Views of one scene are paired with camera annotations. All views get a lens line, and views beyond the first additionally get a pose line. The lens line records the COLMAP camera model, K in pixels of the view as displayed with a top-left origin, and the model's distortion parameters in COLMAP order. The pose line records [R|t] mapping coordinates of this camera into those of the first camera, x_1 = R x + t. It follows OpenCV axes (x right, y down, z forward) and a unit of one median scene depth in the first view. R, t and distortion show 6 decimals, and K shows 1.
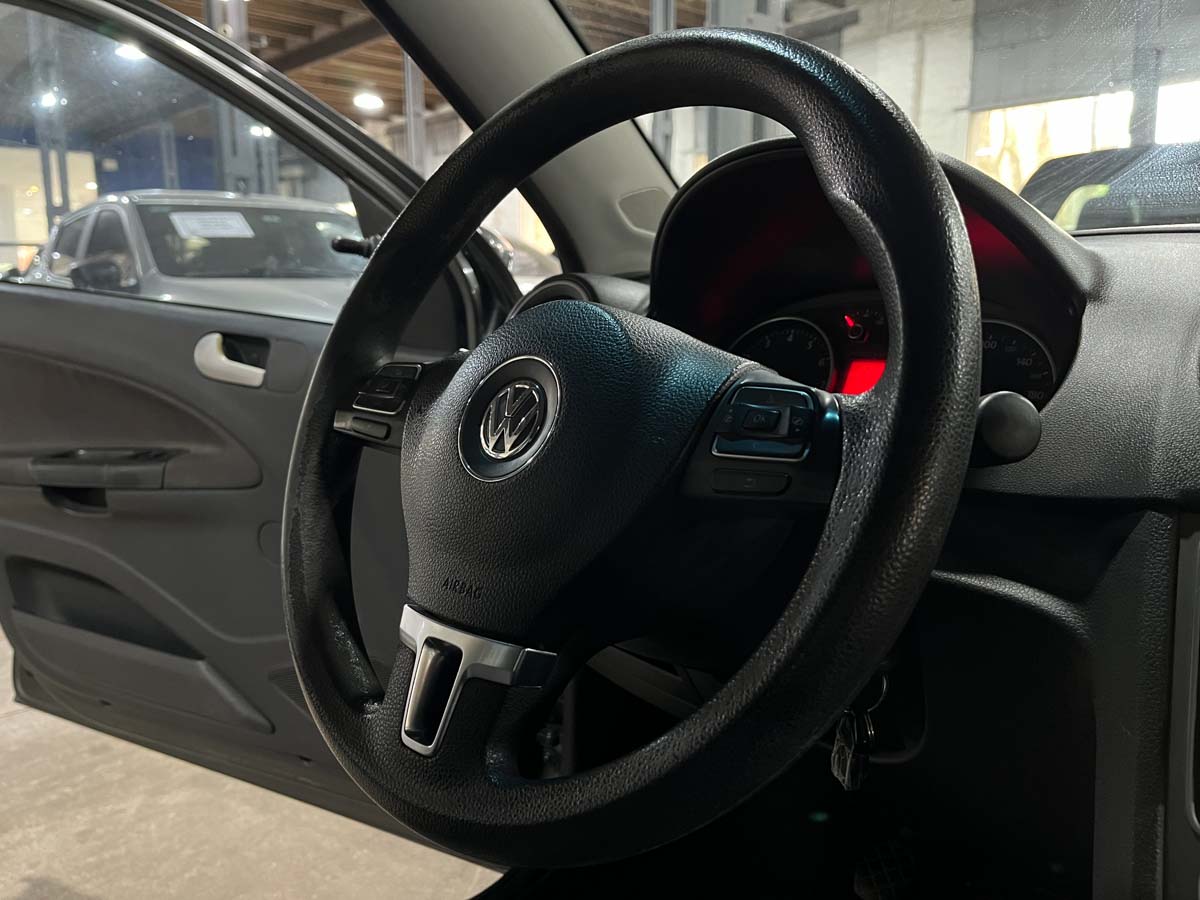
lens RADIAL K [[922.1, 0, 600.0], [0, 922.1, 450.0], [0, 0, 1]] dist [0.066432, -0.102445]
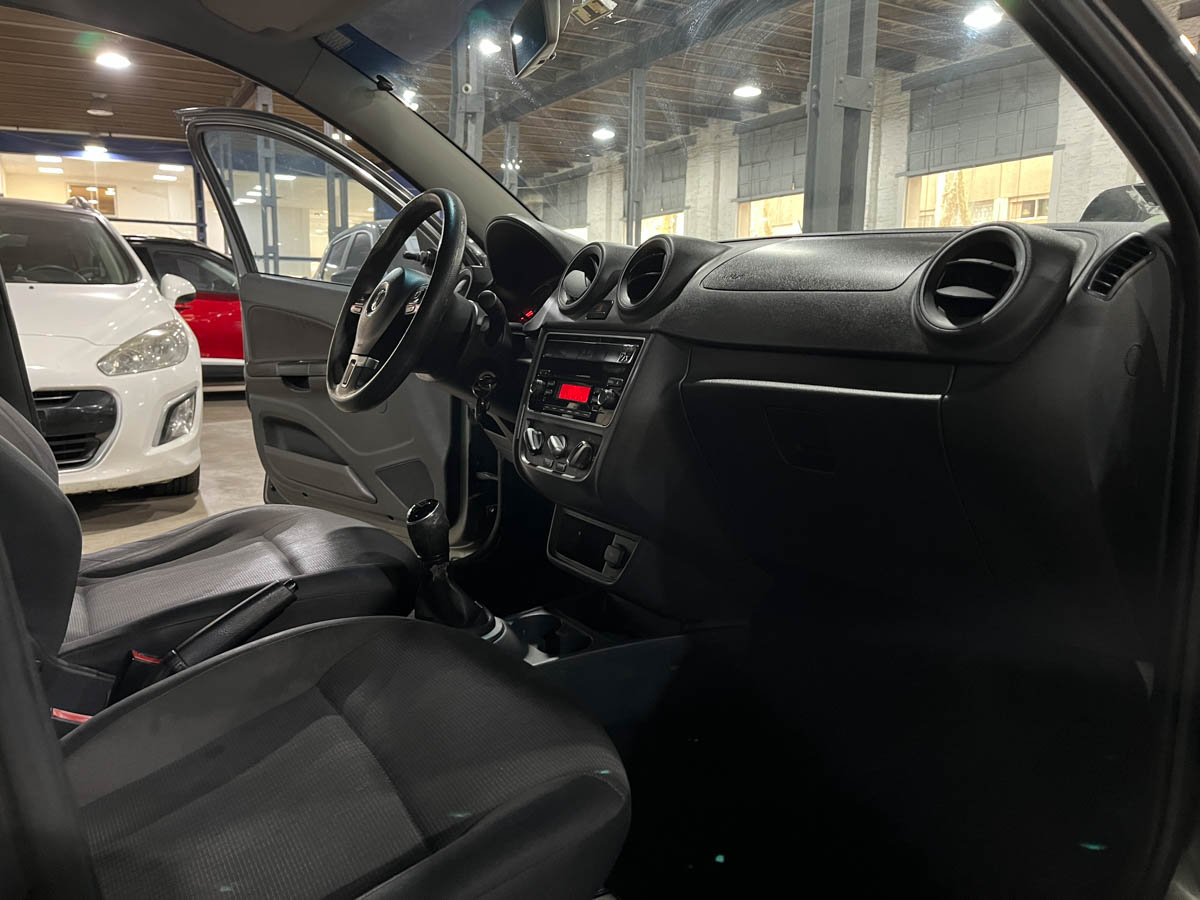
lens RADIAL K [[913.9, 0, 616.6], [0, 913.9, 498.7], [0, 0, 1]] dist [0.005034, 0.001054]
pose [[0.971763, 0.080784, -0.221699, 0.483667], [-0.074593, 0.996558, 0.036172, 0.158820], [0.223858, -0.018614, 0.974444, -0.653315]]
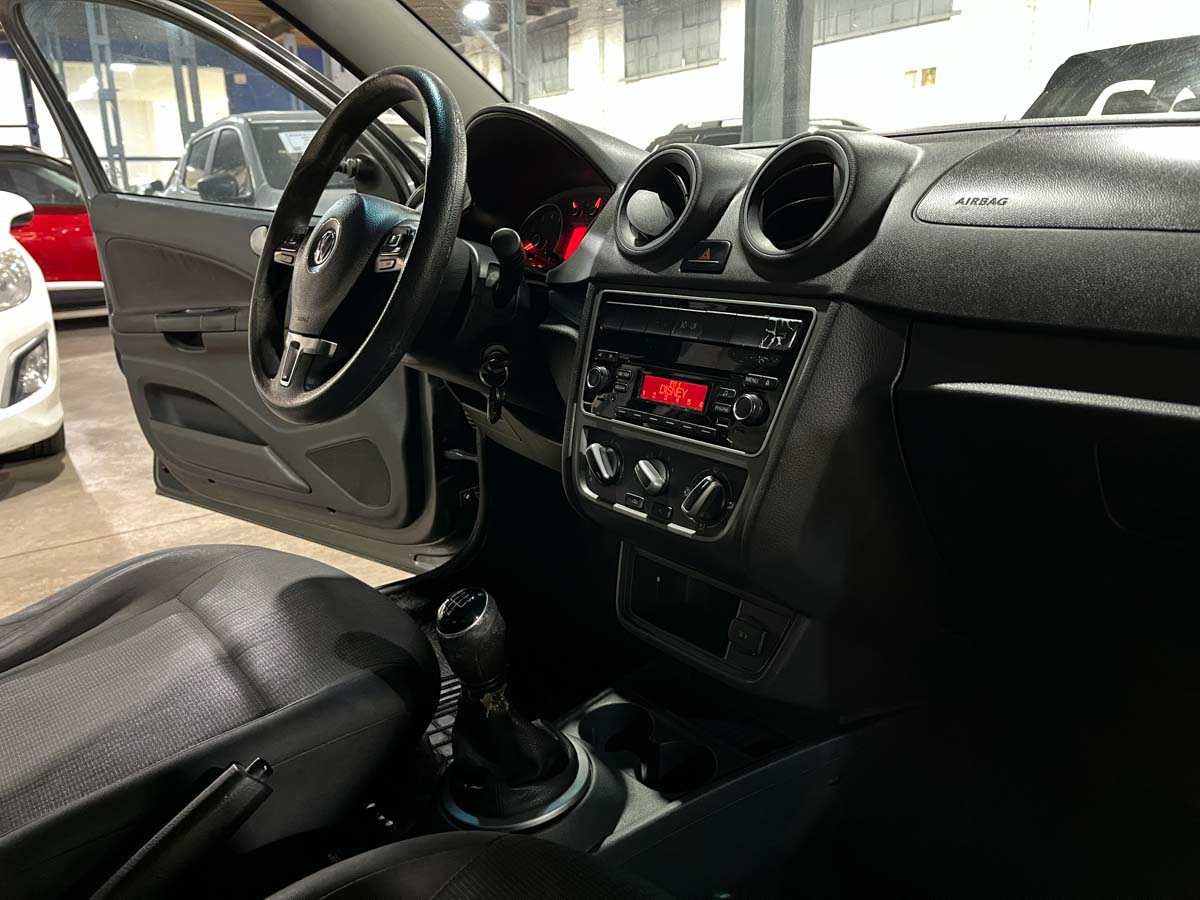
lens RADIAL K [[904.2, 0, 603.2], [0, 904.2, 488.7], [0, 0, 1]] dist [0.064706, -0.084279]
pose [[0.992515, 0.031056, -0.118105, 0.259806], [-0.015013, 0.990817, 0.134370, 0.074672], [0.121193, -0.131591, 0.983868, -0.357828]]
